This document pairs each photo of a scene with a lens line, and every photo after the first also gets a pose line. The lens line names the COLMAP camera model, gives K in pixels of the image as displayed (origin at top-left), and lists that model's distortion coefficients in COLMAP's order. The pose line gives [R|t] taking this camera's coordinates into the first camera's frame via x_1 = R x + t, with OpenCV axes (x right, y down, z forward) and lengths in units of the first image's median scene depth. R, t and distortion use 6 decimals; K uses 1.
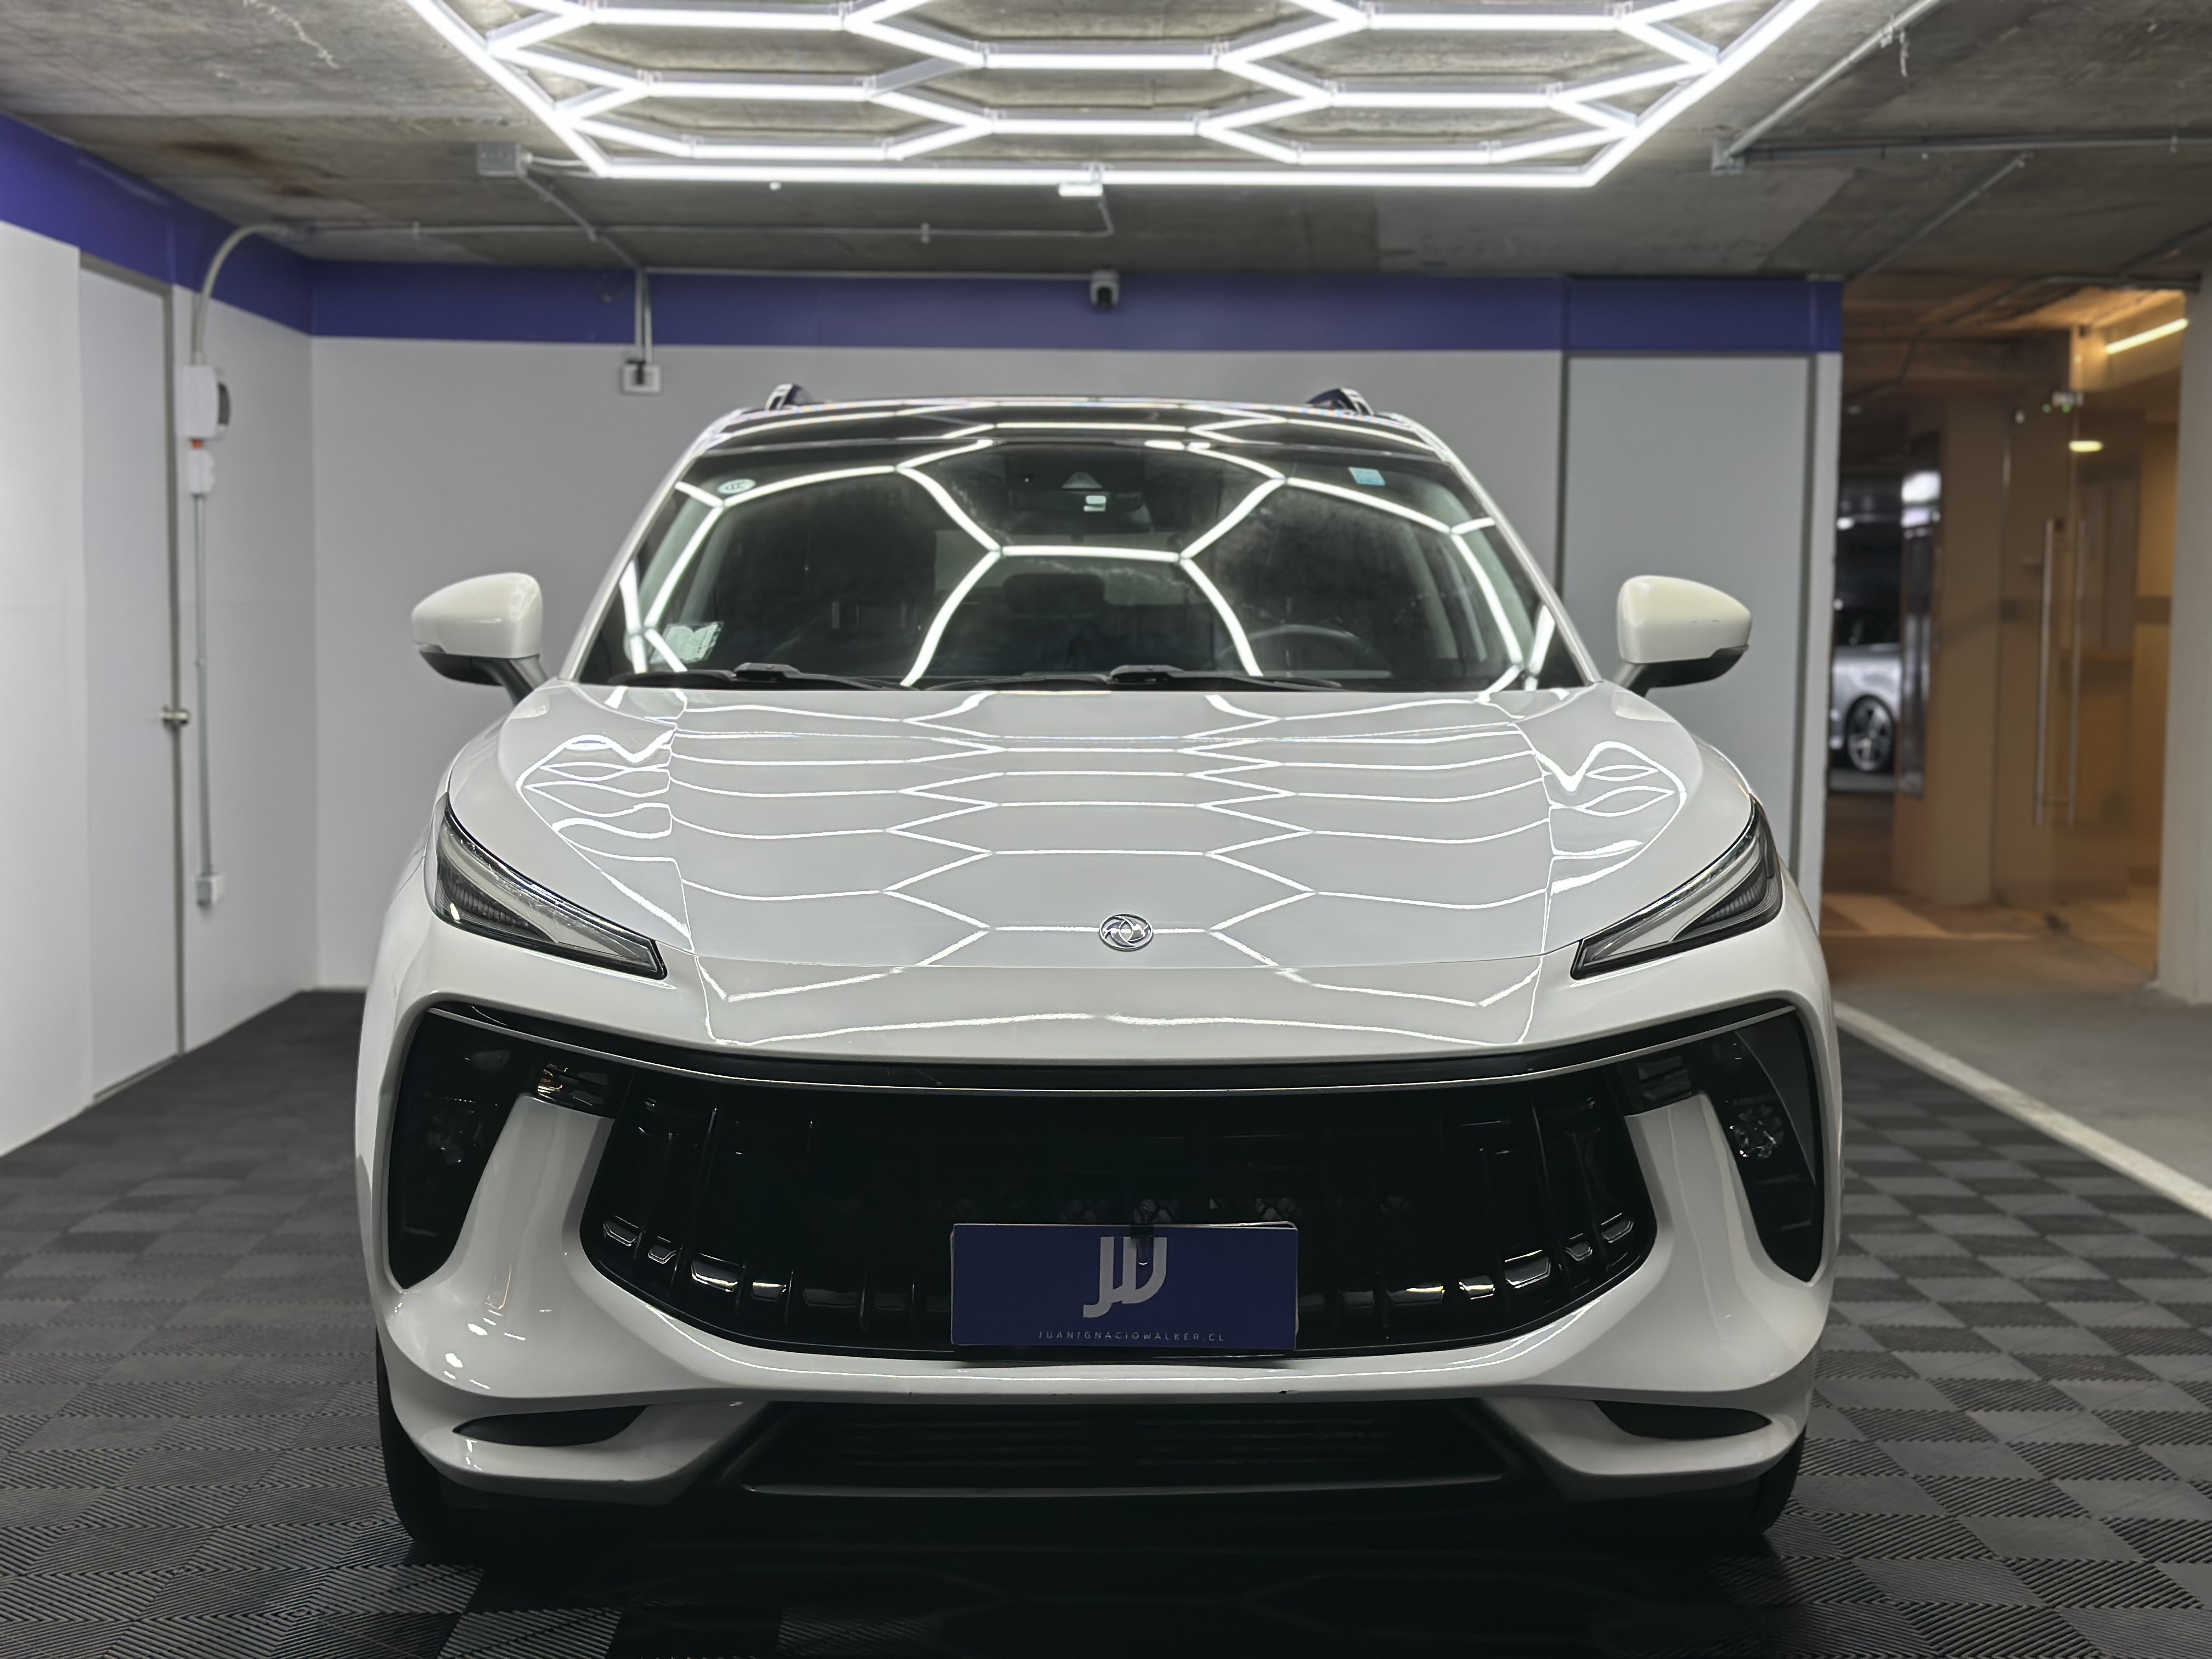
lens RADIAL K [[3090.7, 0, 1104.7], [0, 3090.7, 839.3], [0, 0, 1]] dist [0.150403, 0.000000]
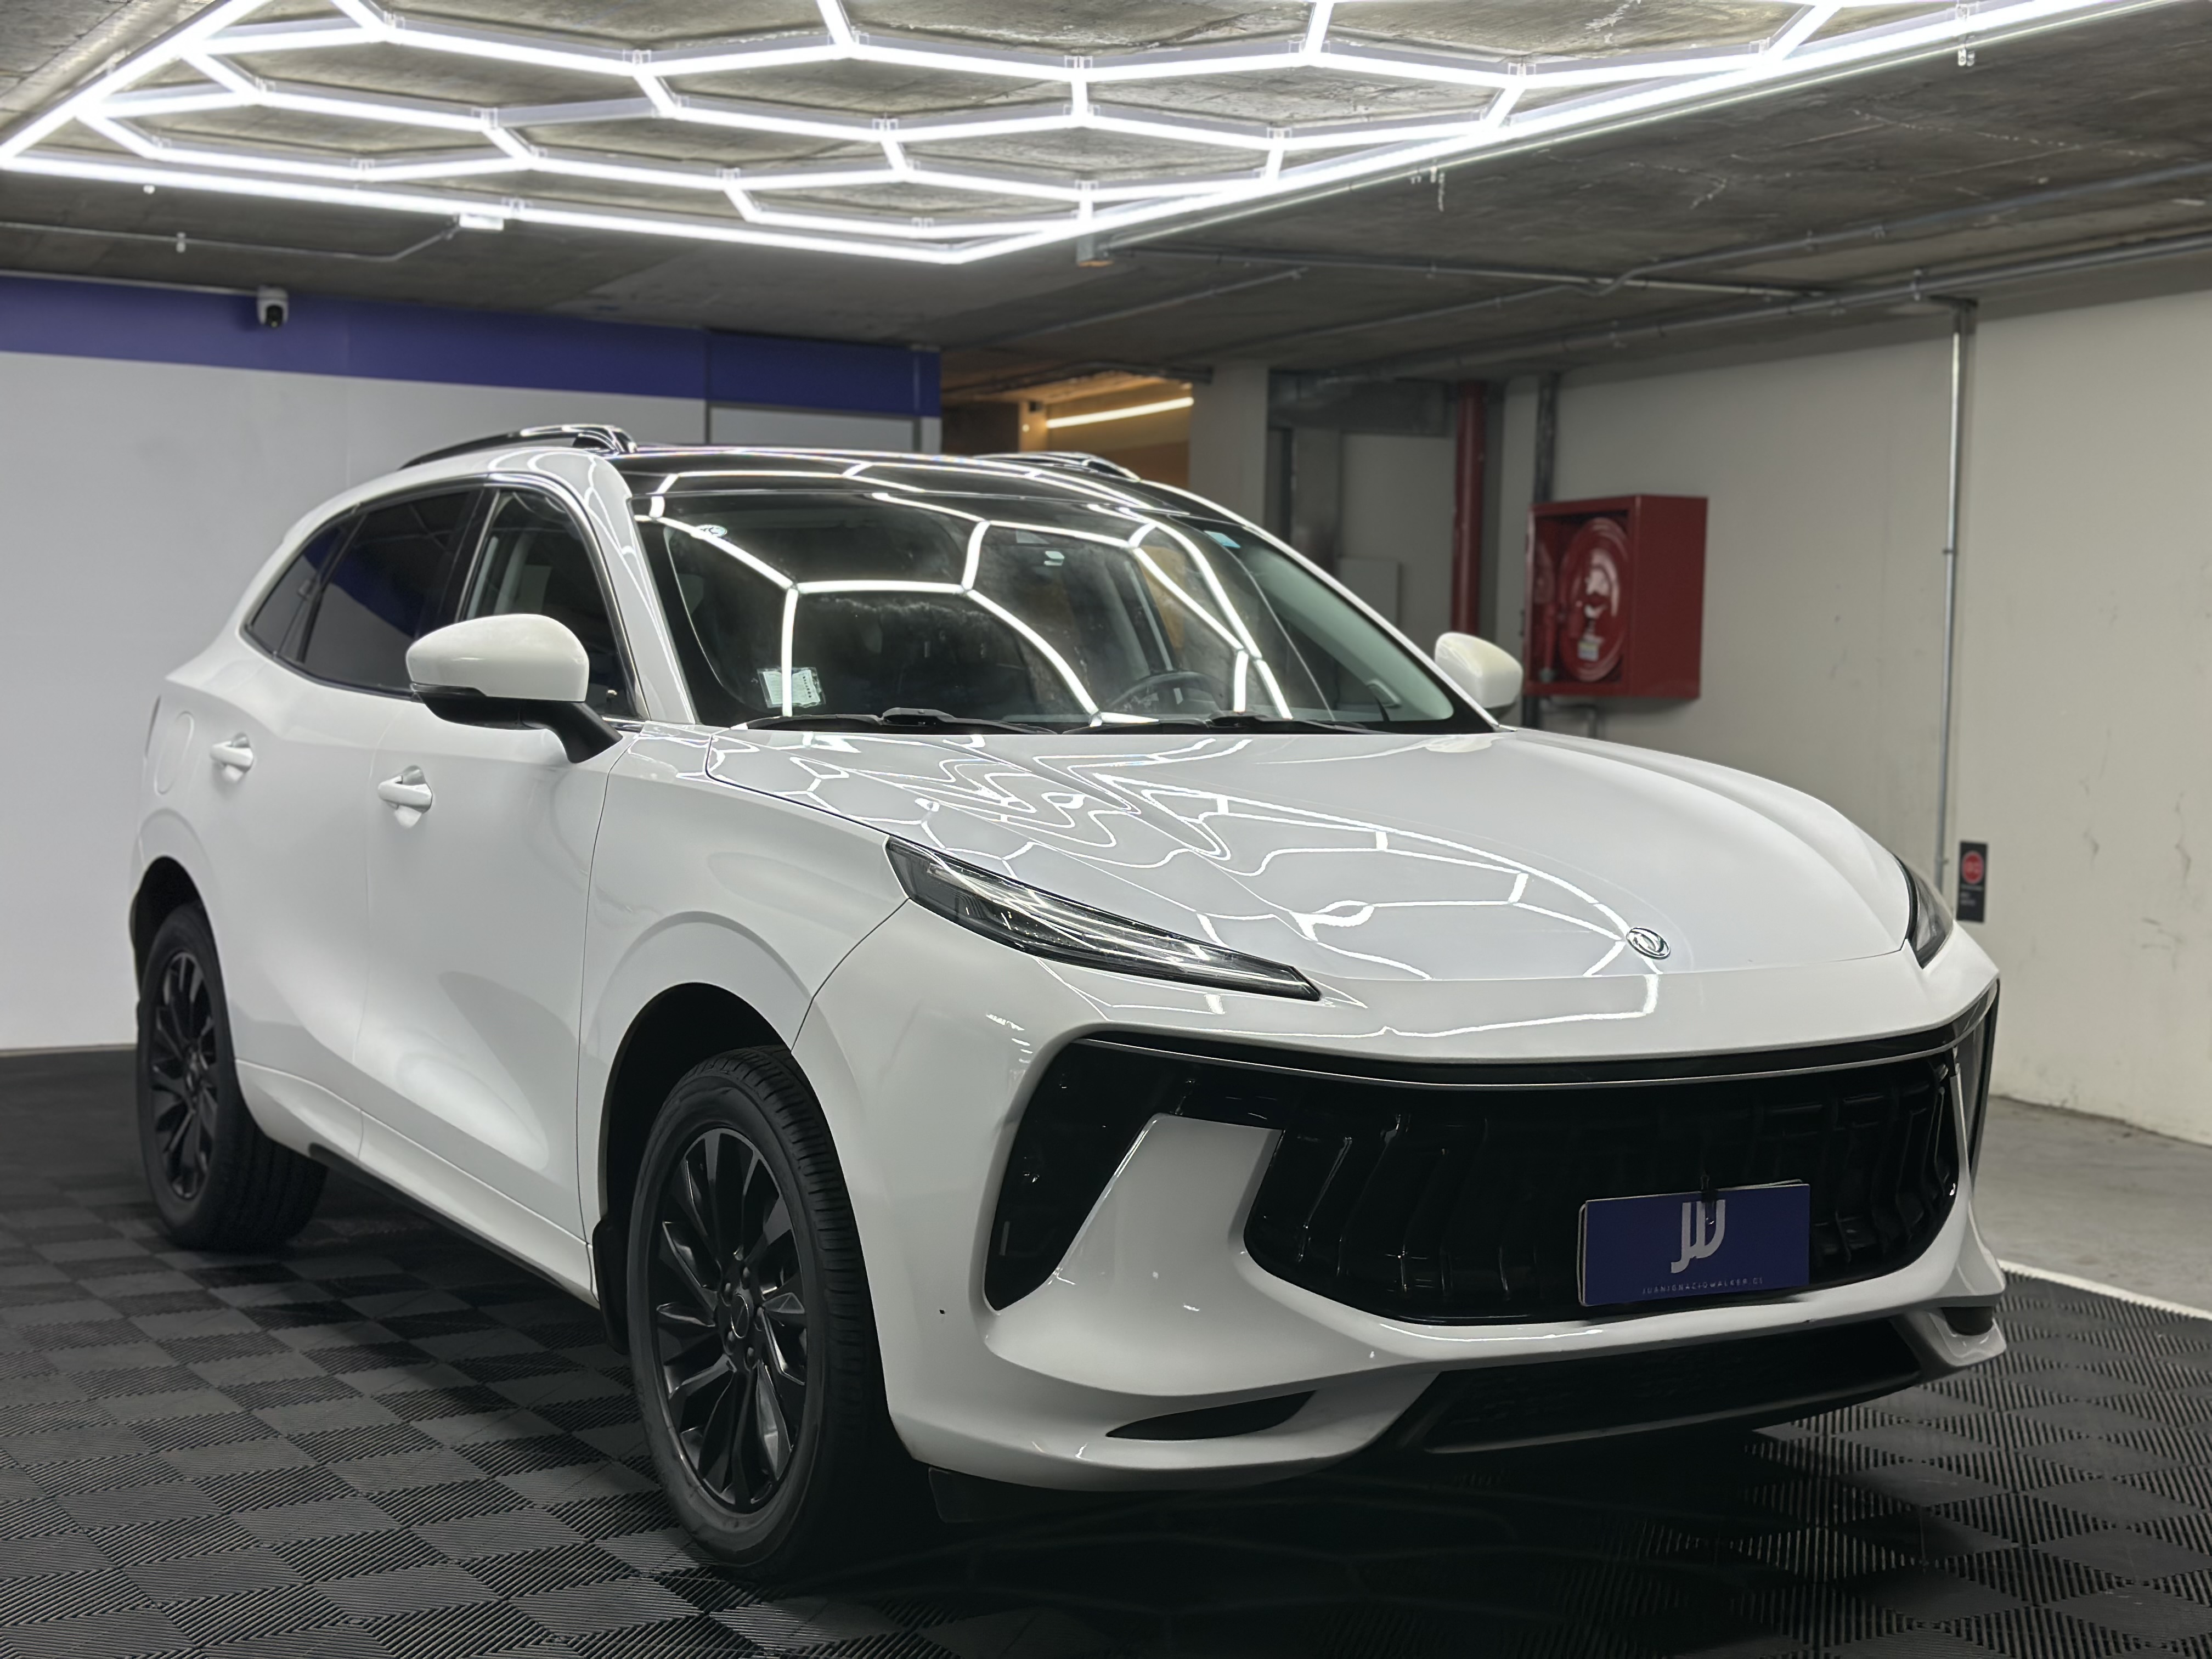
lens RADIAL K [[3090.7, 0, 1104.4], [0, 3090.7, 834.2], [0, 0, 1]] dist [0.150403, 0.000000]
pose [[0.867684, -0.019626, 0.496729, -0.516992], [0.024550, 0.999693, -0.003385, -0.008211], [-0.496510, 0.015132, 0.867899, 0.057294]]
